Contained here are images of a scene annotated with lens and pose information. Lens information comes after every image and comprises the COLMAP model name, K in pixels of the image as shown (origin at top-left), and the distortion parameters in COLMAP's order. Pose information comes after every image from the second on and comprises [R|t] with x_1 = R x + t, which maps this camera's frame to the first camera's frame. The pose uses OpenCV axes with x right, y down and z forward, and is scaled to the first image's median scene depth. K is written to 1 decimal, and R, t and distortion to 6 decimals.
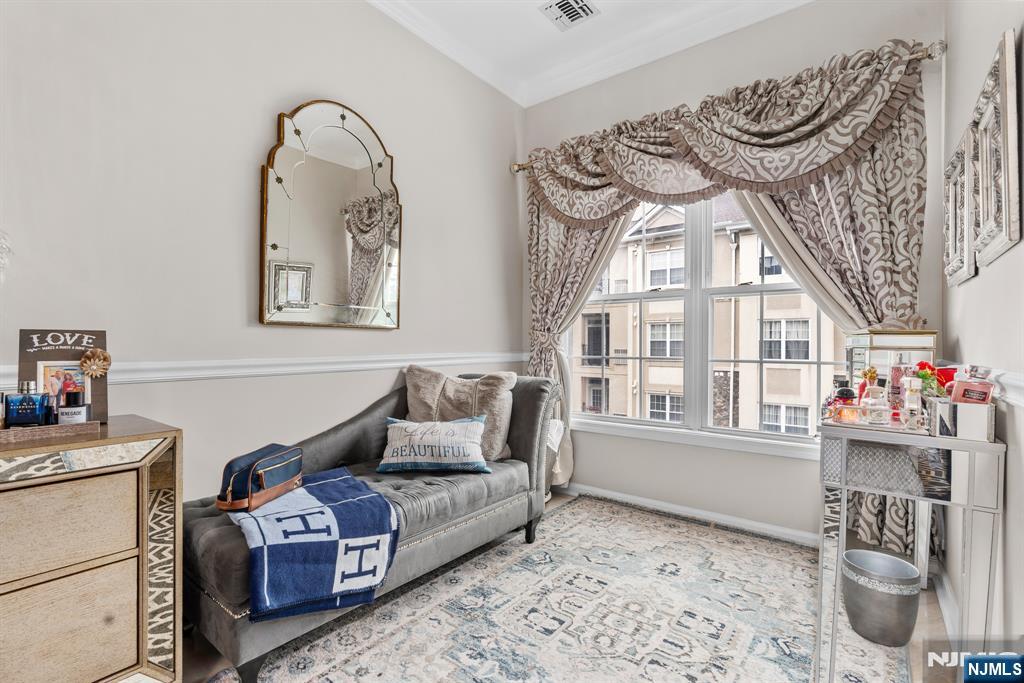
lens RADIAL K [[464.3, 0, 513.7], [0, 464.3, 344.1], [0, 0, 1]] dist [-0.000073, -0.000038]
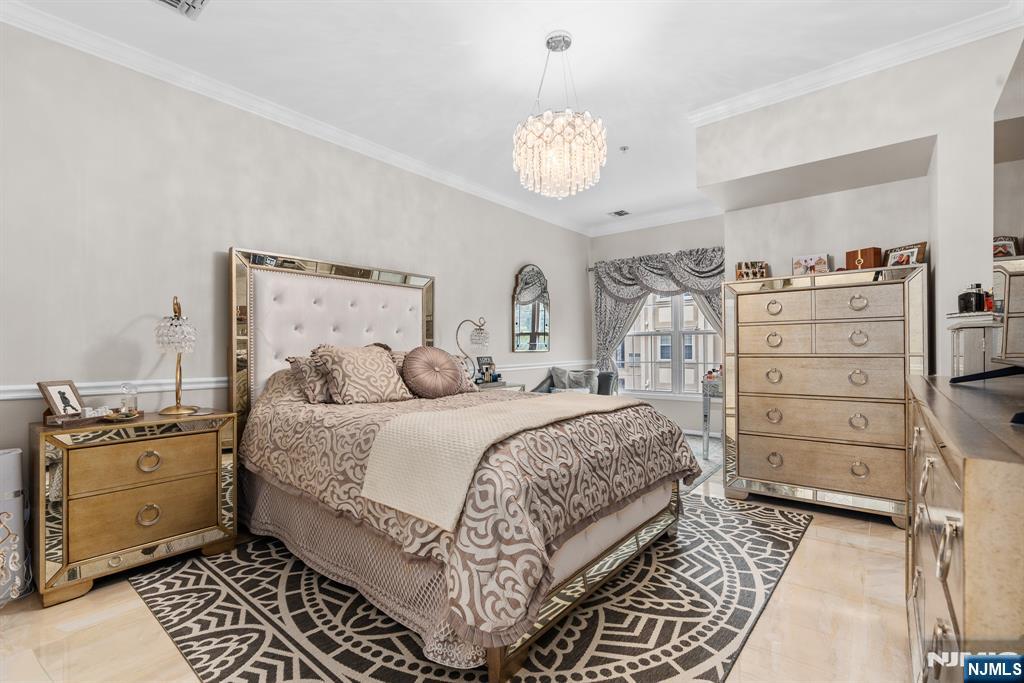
lens RADIAL K [[464.3, 0, 509.2], [0, 464.3, 345.8], [0, 0, 1]] dist [-0.000073, -0.000038]
pose [[0.999437, -0.013492, -0.030720, -0.332114], [0.013311, 0.999893, -0.006102, -0.042642], [0.030799, 0.005690, 0.999509, -1.216453]]
